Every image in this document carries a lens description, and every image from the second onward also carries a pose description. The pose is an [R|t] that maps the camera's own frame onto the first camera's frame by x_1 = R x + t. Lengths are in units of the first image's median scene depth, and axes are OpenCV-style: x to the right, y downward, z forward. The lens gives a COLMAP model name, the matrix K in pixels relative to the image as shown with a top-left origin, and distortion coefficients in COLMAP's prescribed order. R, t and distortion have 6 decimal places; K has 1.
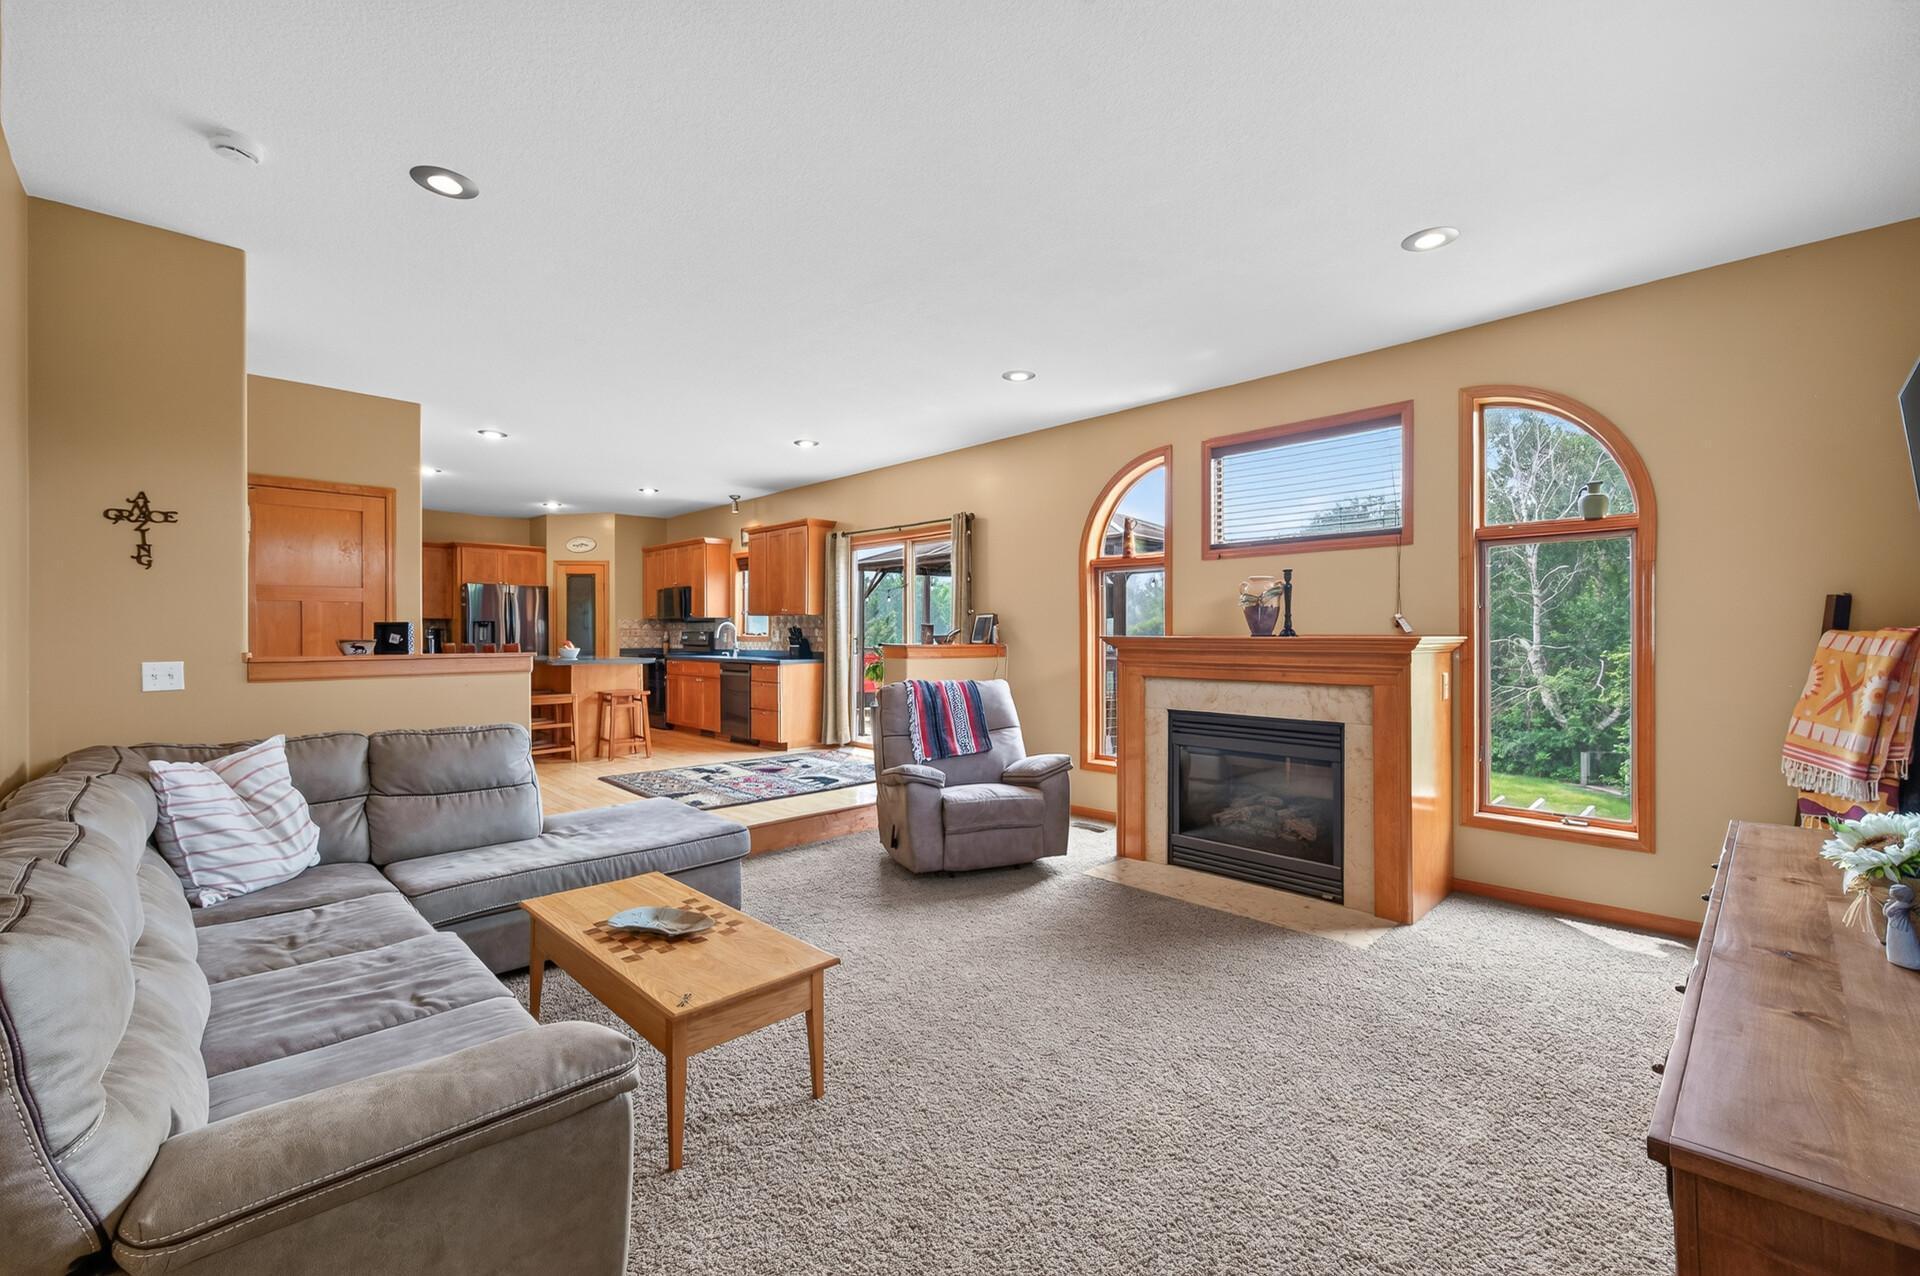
lens RADIAL K [[829.4, 0, 960.0], [0, 829.4, 638.0], [0, 0, 1]] dist [-0.000330, -0.000011]
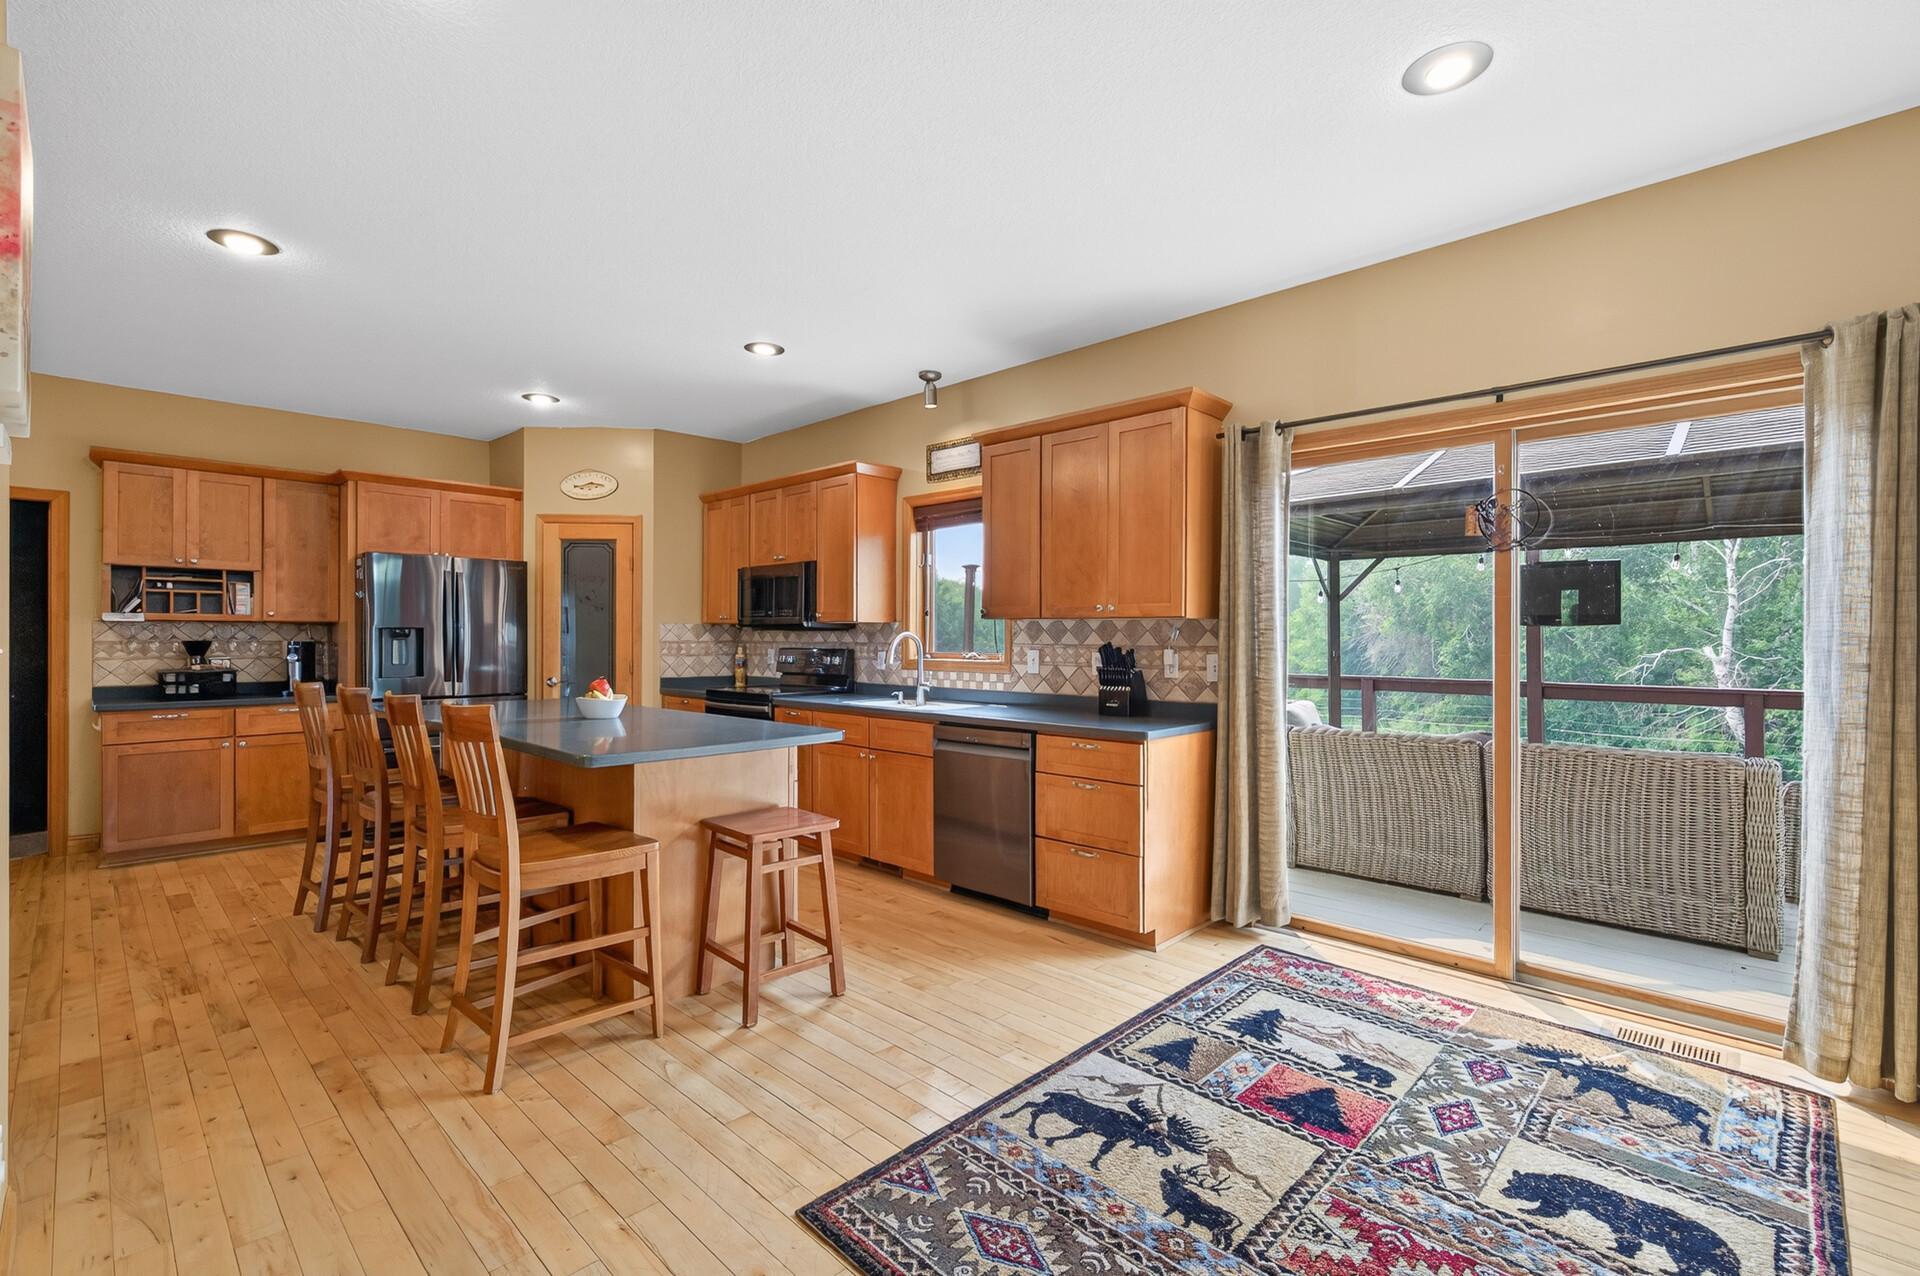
lens RADIAL K [[853.4, 0, 960.0], [0, 853.4, 638.0], [0, 0, 1]] dist [-0.002172, -0.000124]
pose [[0.998865, 0.002295, 0.047583, -0.255448], [-0.002258, 0.999997, -0.000826, -0.014084], [-0.047585, 0.000717, 0.998867, 0.458817]]
